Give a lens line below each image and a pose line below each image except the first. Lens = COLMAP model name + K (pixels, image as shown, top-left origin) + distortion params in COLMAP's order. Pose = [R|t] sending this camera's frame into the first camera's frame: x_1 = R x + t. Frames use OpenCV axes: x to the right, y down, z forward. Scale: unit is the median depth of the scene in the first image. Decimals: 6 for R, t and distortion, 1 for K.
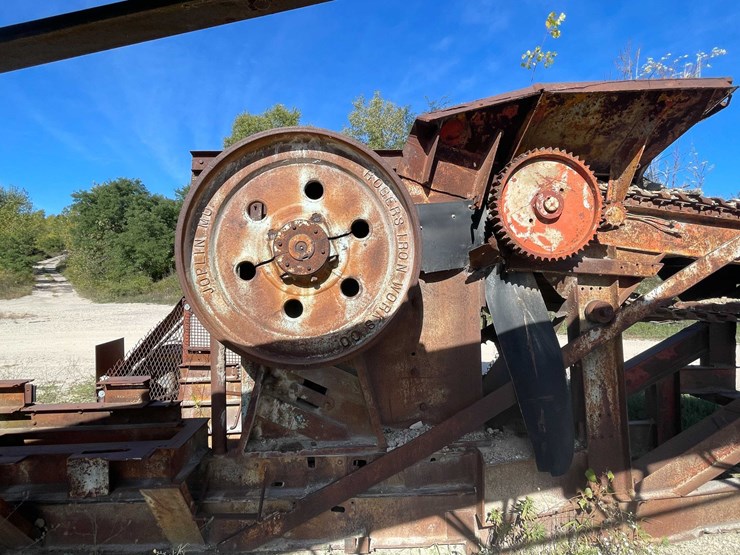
lens RADIAL K [[365.3, 0, 370.7], [0, 365.3, 275.5], [0, 0, 1]] dist [-0.000432, 0.000082]
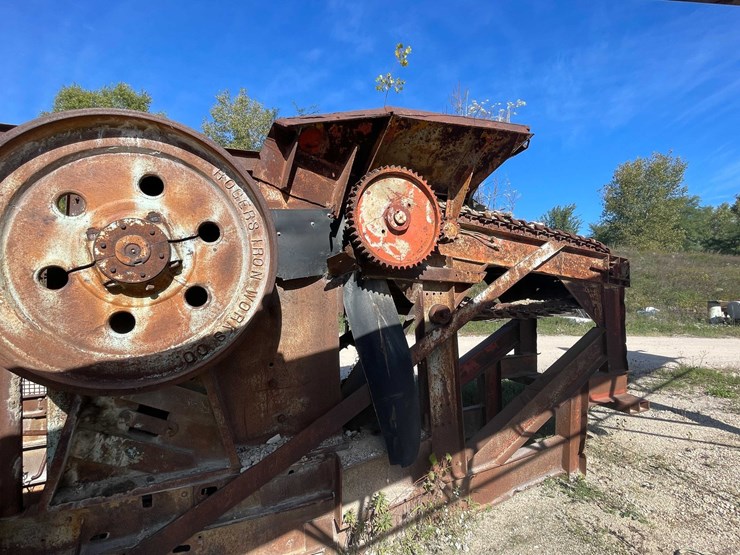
lens RADIAL K [[365.3, 0, 371.1], [0, 365.3, 275.0], [0, 0, 1]] dist [-0.000432, 0.000082]
pose [[0.938638, 0.003800, 0.344882, 0.032427], [0.002677, 0.999829, -0.018302, -0.002262], [-0.344893, 0.018102, 0.938468, 0.004350]]
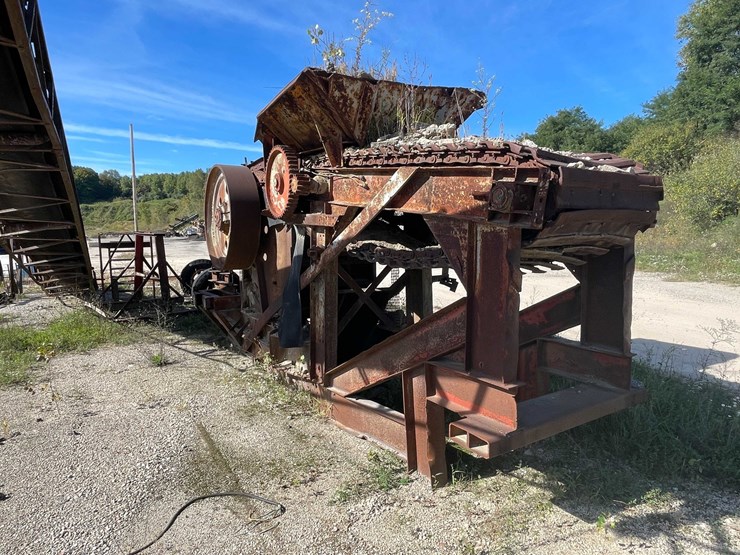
lens RADIAL K [[472.6, 0, 371.3], [0, 472.6, 278.2], [0, 0, 1]] dist [-0.007699, 0.005840]
pose [[0.475602, 0.077923, -0.876202, 2.398561], [0.034833, 0.993619, 0.107272, 0.011689], [0.878971, -0.081539, 0.469853, 0.344933]]
